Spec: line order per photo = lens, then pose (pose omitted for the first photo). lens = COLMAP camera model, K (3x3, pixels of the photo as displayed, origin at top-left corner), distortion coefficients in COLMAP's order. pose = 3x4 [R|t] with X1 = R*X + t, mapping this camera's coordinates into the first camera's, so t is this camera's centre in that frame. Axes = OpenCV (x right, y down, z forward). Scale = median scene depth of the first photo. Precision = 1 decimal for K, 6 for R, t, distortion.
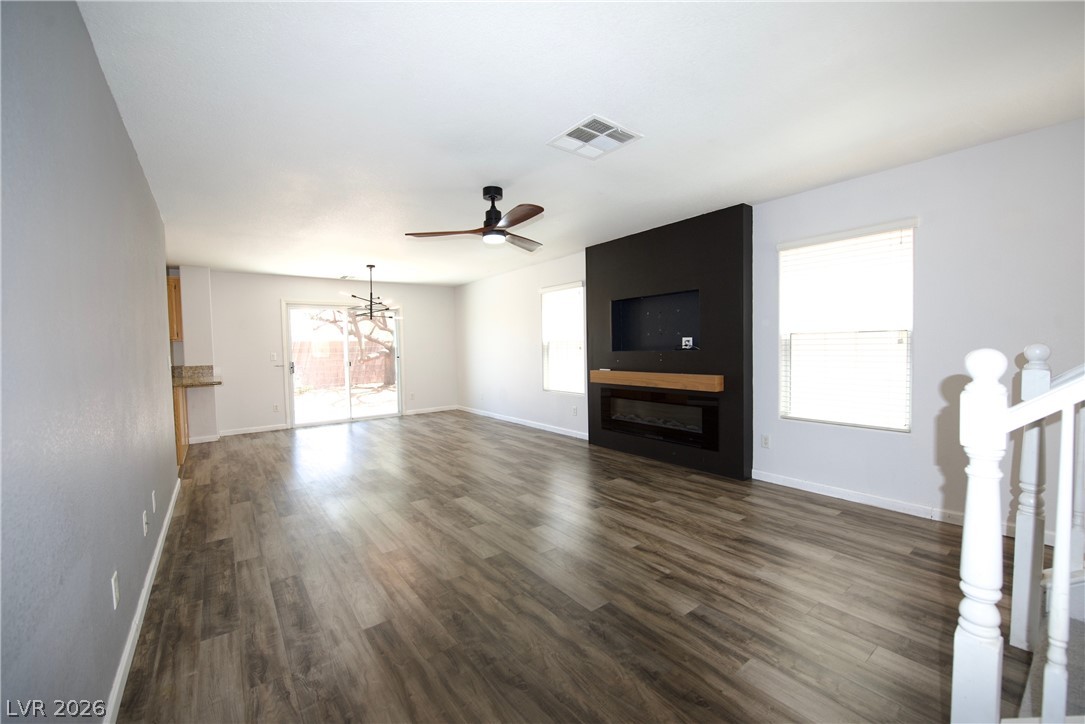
lens RADIAL K [[433.4, 0, 542.9], [0, 433.4, 364.0], [0, 0, 1]] dist [-0.017759, -0.000378]
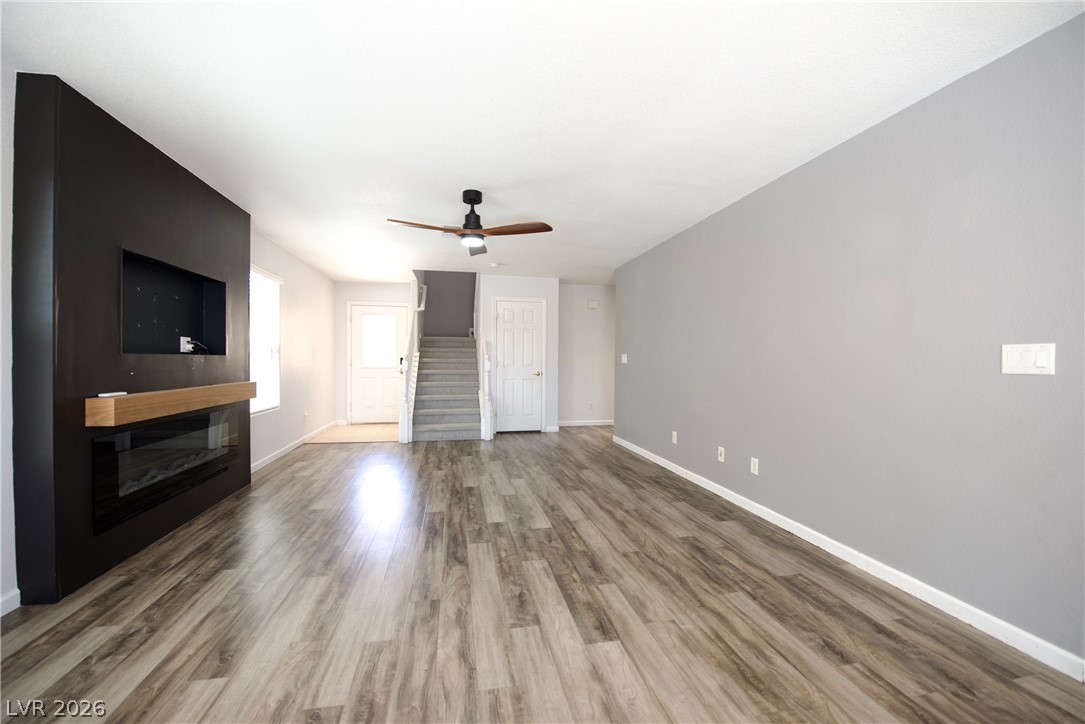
lens RADIAL K [[433.4, 0, 542.1], [0, 433.4, 360.1], [0, 0, 1]] dist [-0.017759, -0.000378]
pose [[-0.902732, 0.014021, 0.429975, -0.643058], [0.031066, 0.998984, 0.032646, -0.035033], [-0.429080, 0.042828, -0.902250, 1.713441]]
